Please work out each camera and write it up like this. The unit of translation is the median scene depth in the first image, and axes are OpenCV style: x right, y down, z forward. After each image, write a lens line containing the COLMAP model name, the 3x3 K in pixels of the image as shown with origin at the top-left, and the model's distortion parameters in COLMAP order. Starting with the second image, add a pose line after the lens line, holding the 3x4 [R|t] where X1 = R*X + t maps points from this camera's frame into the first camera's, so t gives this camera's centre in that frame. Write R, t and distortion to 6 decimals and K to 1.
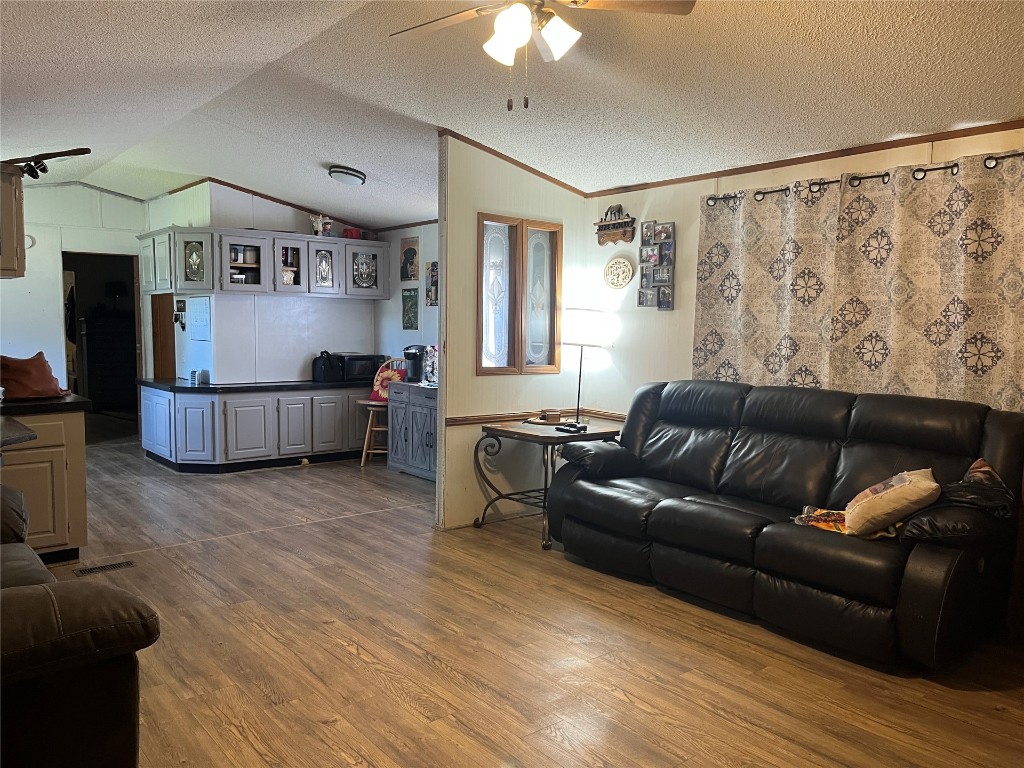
lens RADIAL K [[773.5, 0, 509.2], [0, 773.5, 391.2], [0, 0, 1]] dist [0.063621, -0.076578]
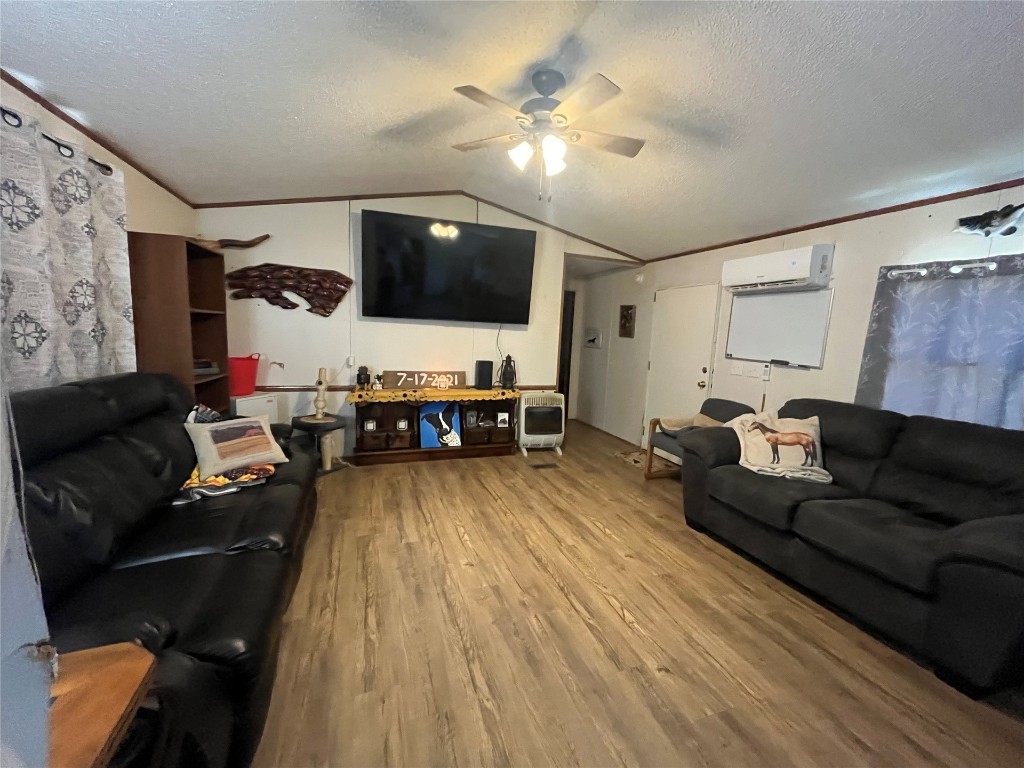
lens RADIAL K [[412.9, 0, 513.3], [0, 412.9, 382.7], [0, 0, 1]] dist [-0.003706, -0.000029]
pose [[-0.939062, -0.099634, 0.328992, -0.195394], [-0.031001, 0.977720, 0.207611, -0.129053], [-0.342347, 0.184760, -0.921229, 1.473802]]
